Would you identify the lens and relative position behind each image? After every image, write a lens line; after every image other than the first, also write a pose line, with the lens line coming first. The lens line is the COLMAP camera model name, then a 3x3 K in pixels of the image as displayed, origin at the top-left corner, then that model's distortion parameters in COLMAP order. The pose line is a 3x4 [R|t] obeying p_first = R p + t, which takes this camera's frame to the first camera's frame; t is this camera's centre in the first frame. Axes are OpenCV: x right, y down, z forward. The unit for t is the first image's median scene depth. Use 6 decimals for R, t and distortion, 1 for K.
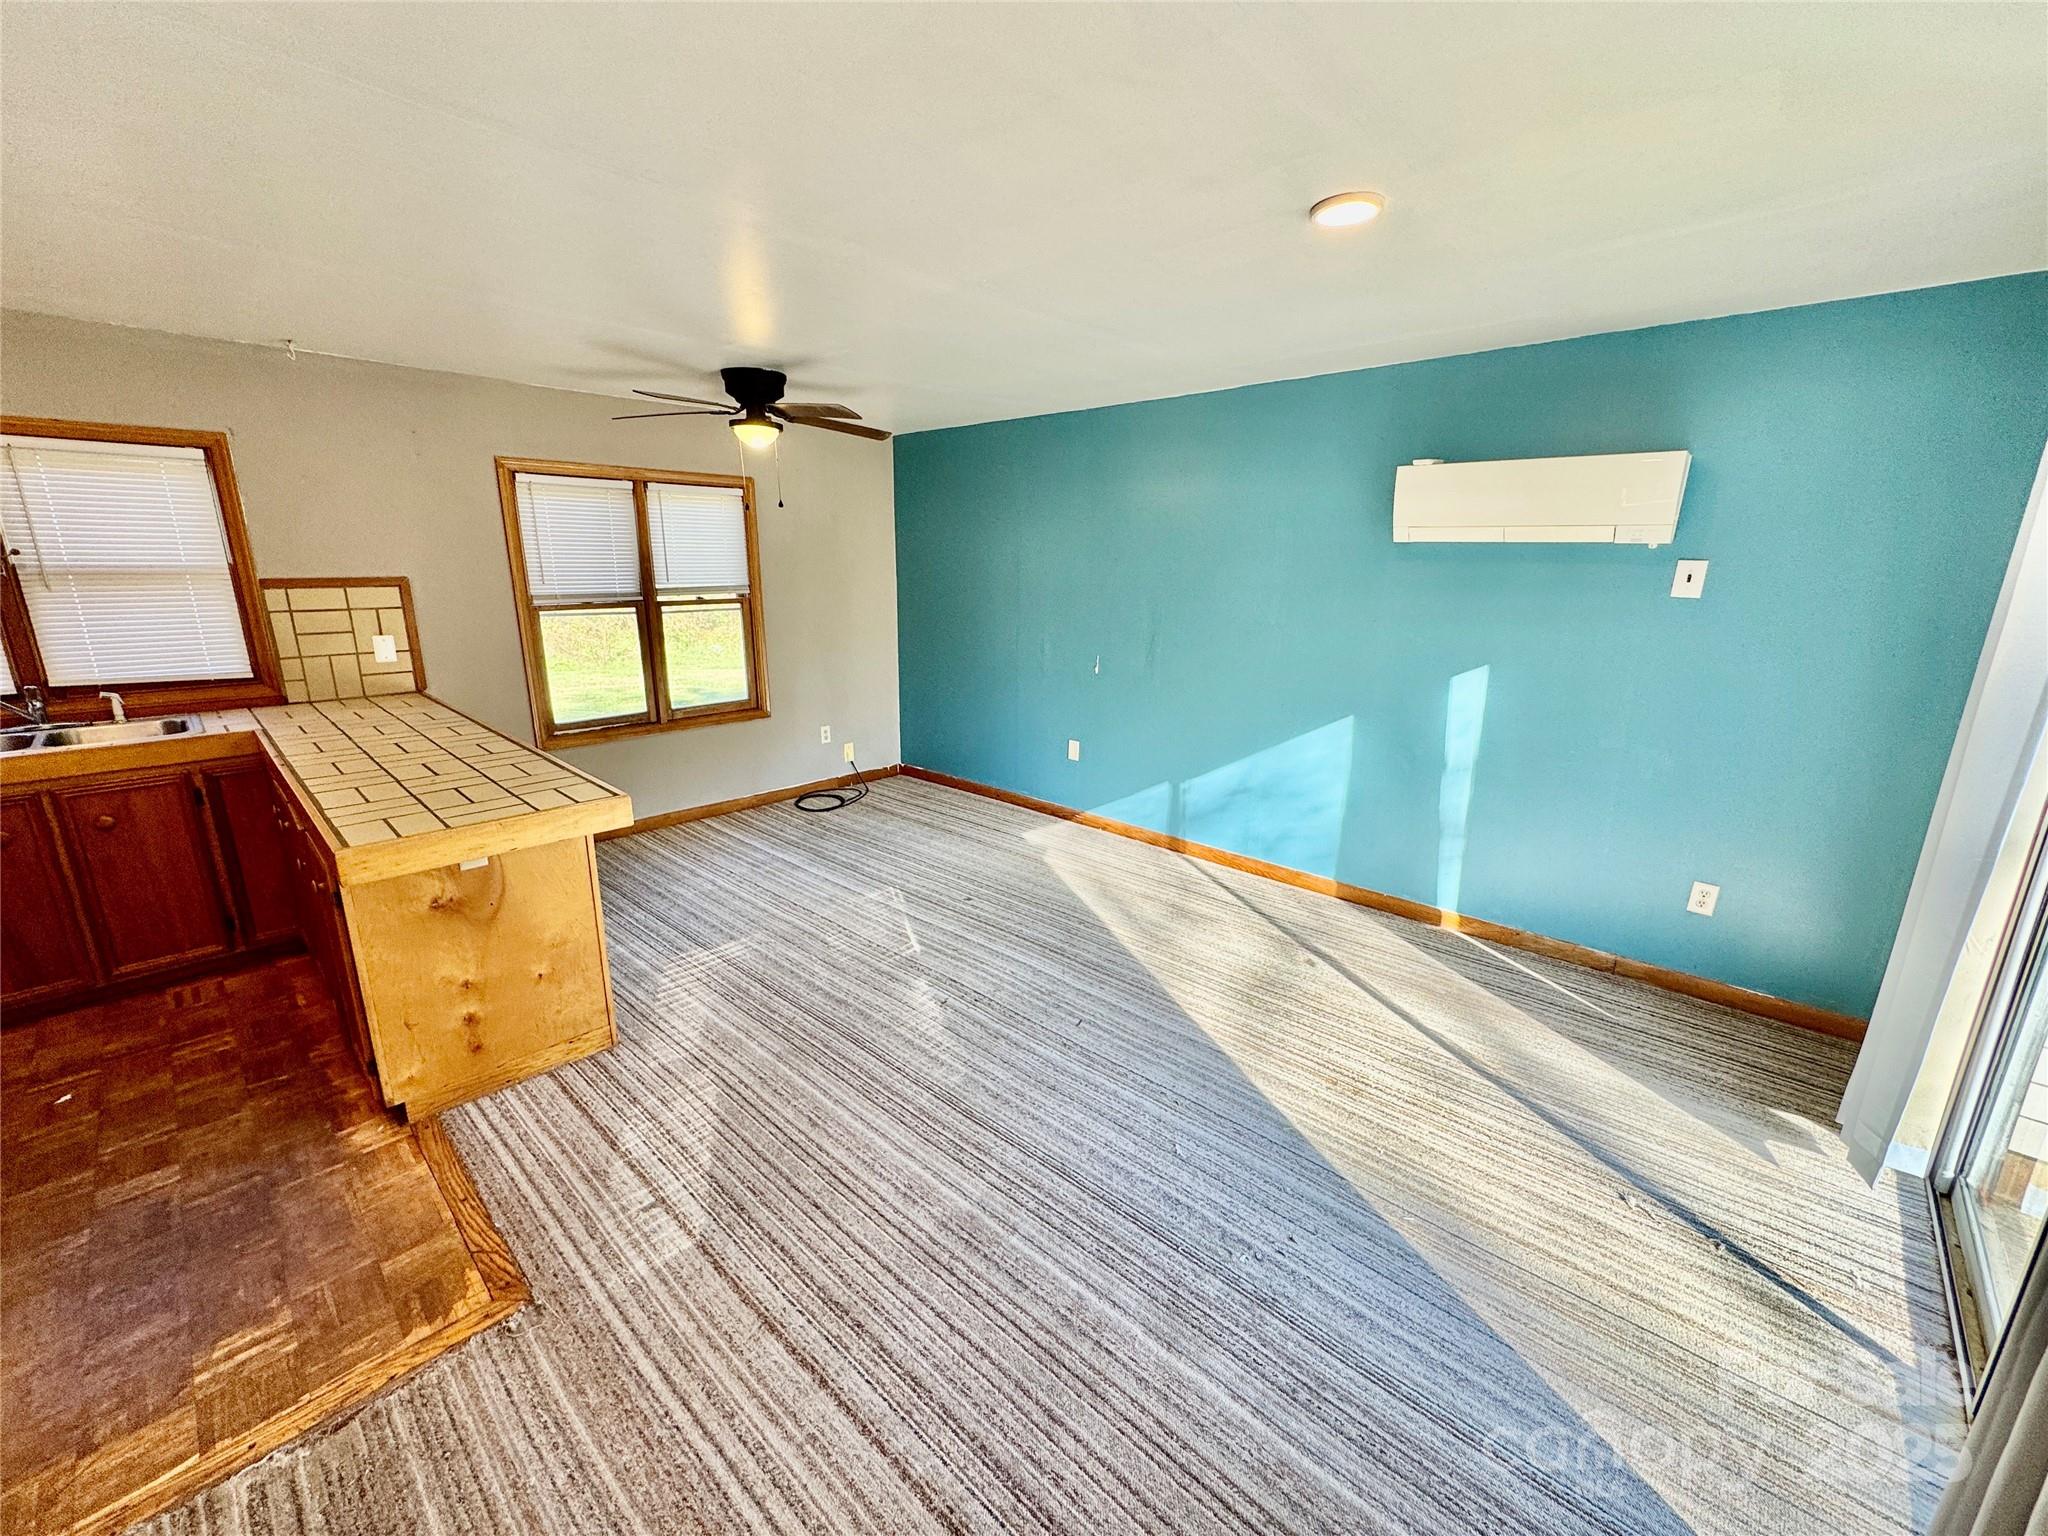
lens RADIAL K [[814.2, 0, 1019.4], [0, 814.2, 768.6], [0, 0, 1]] dist [-0.003416, -0.000246]
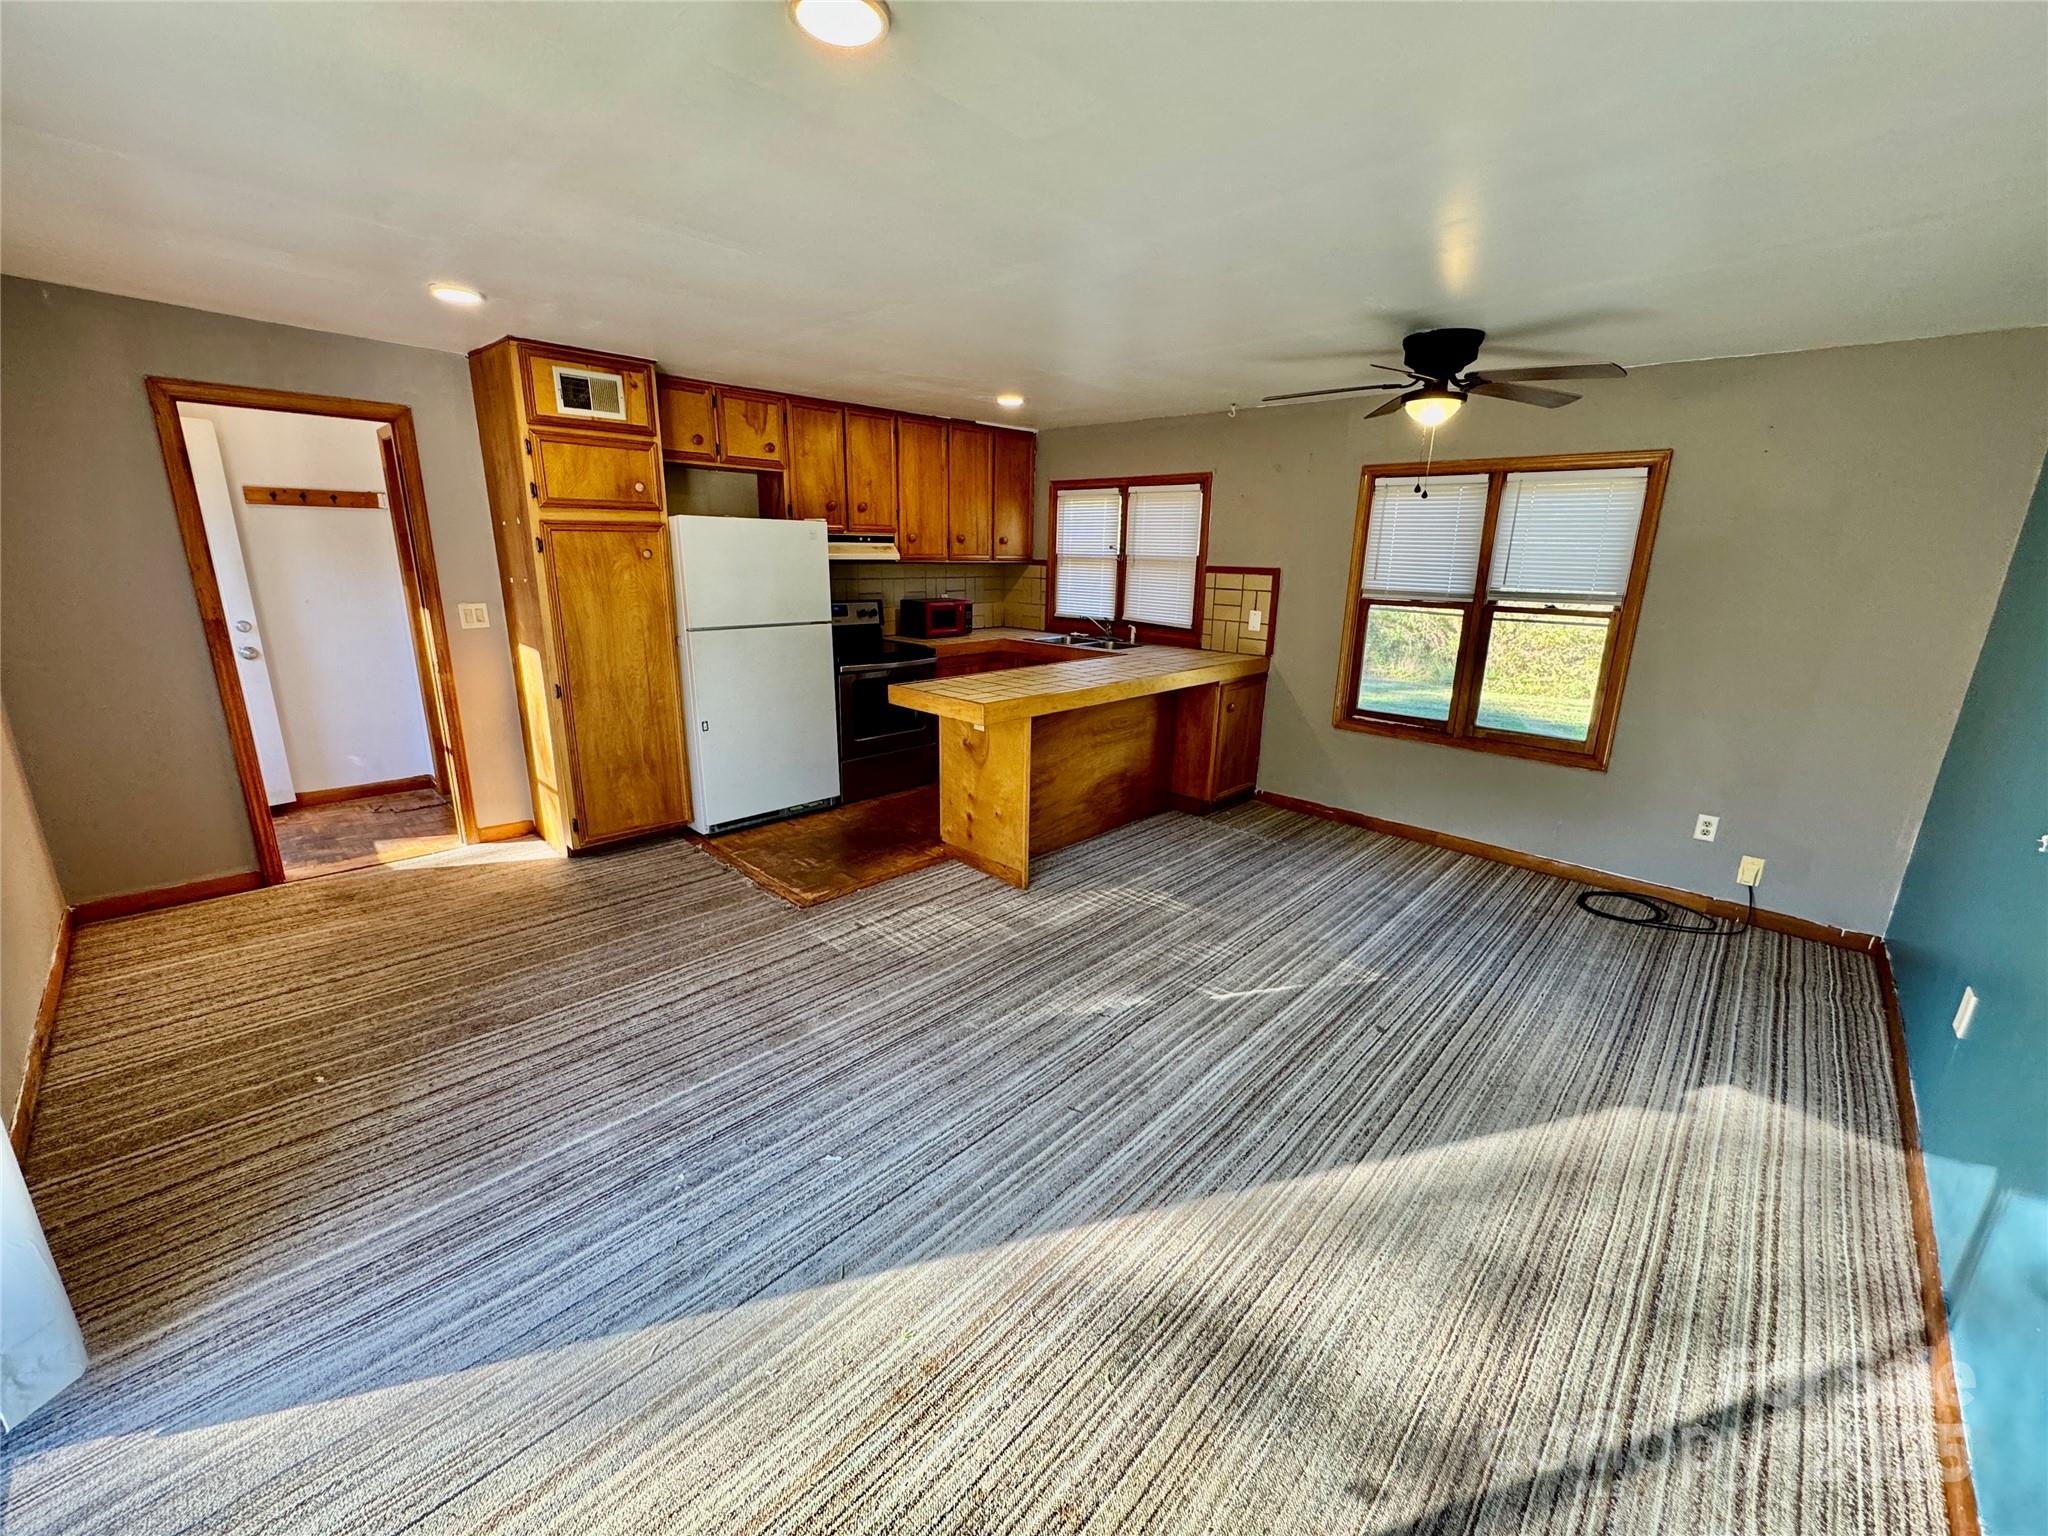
lens RADIAL K [[814.2, 0, 1023.0], [0, 814.2, 766.7], [0, 0, 1]] dist [-0.003416, -0.000246]
pose [[-0.010898, 0.250972, -0.967933, 0.586590], [-0.271462, 0.930895, 0.244425, -0.146219], [0.962387, 0.265421, 0.057985, 0.610960]]
